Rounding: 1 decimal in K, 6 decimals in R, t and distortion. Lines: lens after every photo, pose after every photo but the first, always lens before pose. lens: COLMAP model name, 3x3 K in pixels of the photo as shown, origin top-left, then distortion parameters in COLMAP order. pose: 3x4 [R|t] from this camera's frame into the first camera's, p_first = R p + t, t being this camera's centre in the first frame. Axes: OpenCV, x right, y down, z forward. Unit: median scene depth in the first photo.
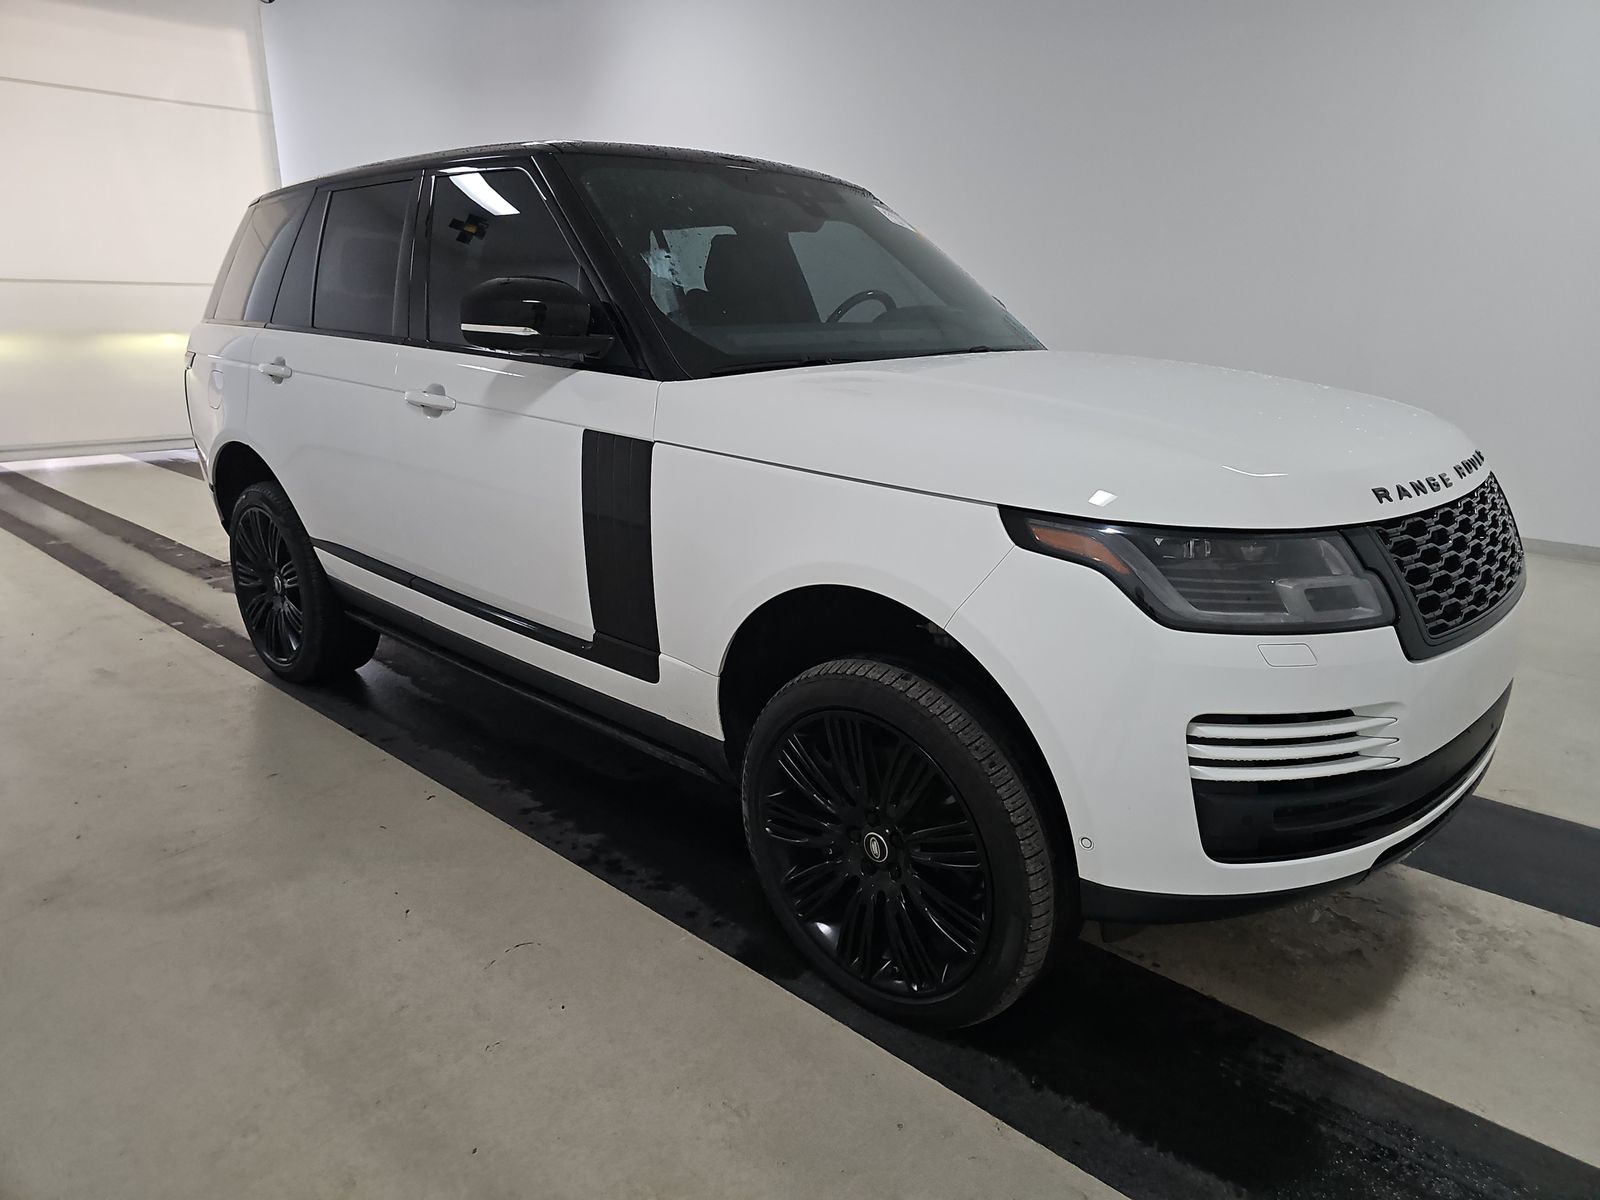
lens RADIAL K [[1081.1, 0, 800.0], [0, 1081.1, 600.0], [0, 0, 1]] dist [0.002624, 0.001996]
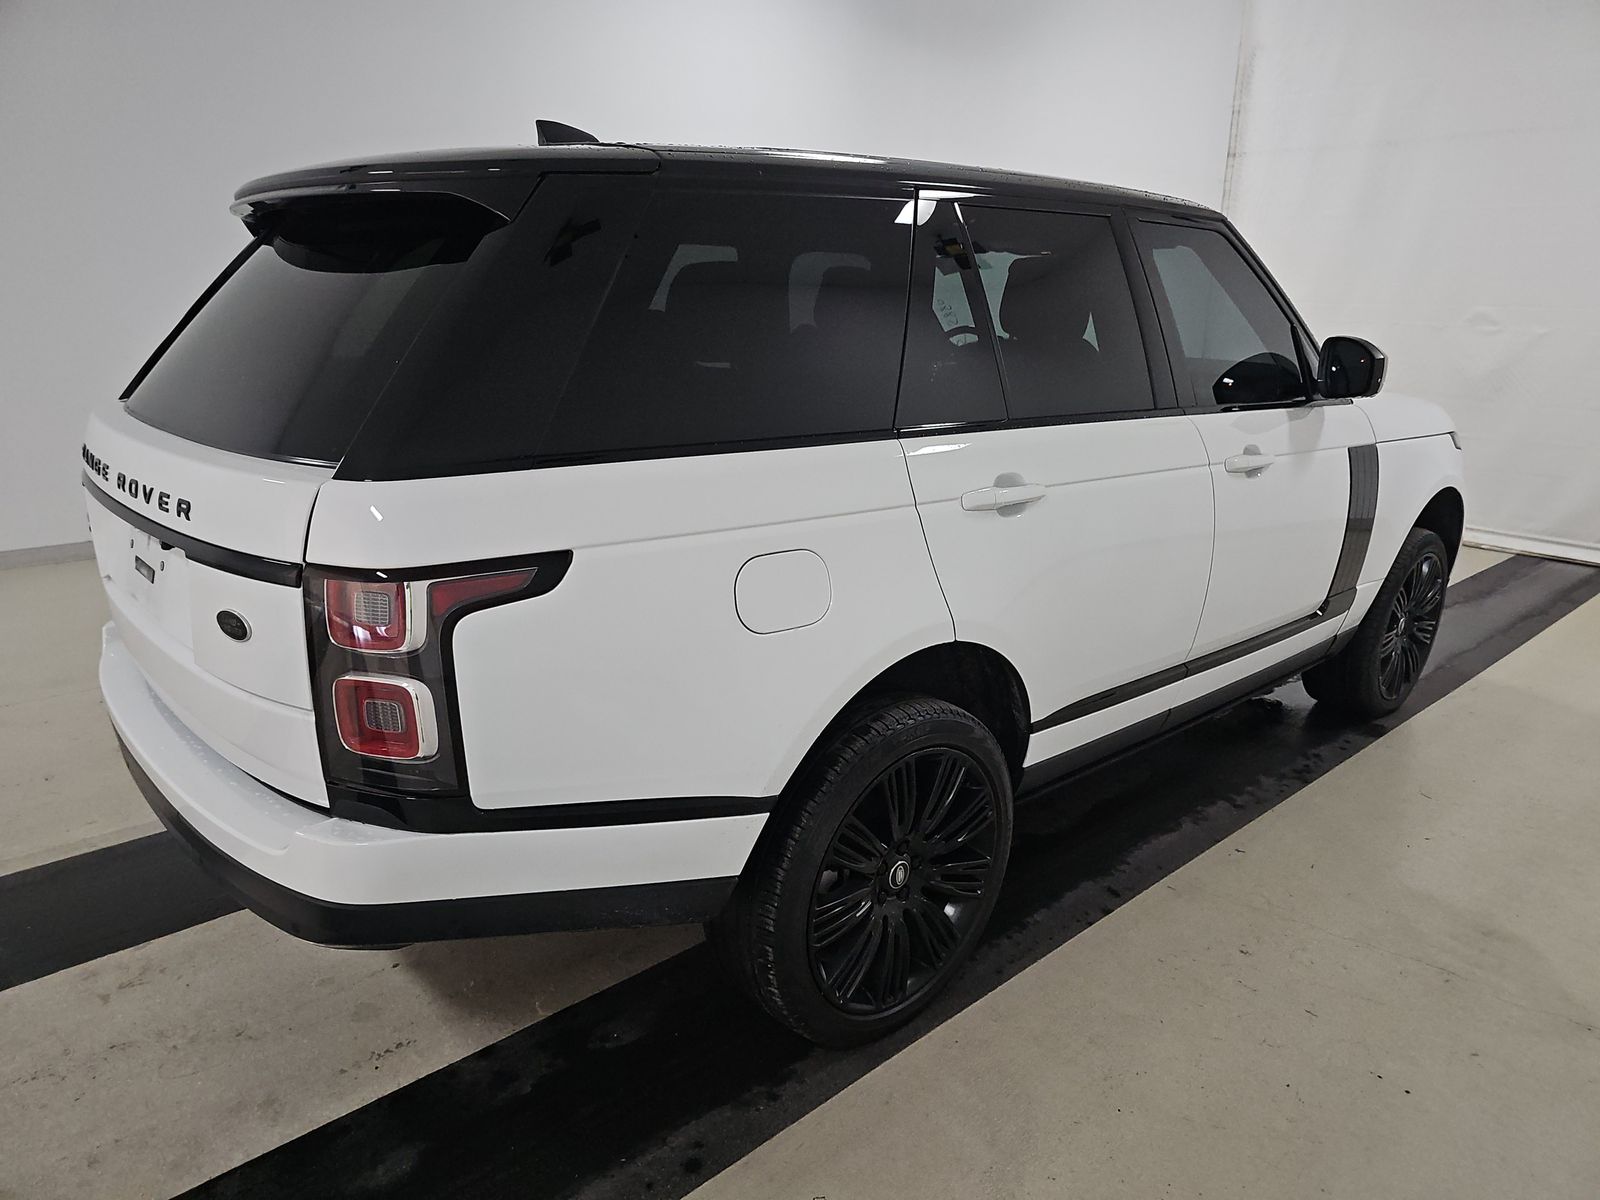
lens RADIAL K [[1081.1, 0, 800.0], [0, 1081.1, 600.0], [0, 0, 1]] dist [0.002624, 0.001996]
pose [[0.088722, -0.270311, 0.958676, -1.354584], [0.270208, 0.932912, 0.238040, -0.410002], [-0.958705, 0.237923, 0.155810, 1.241405]]
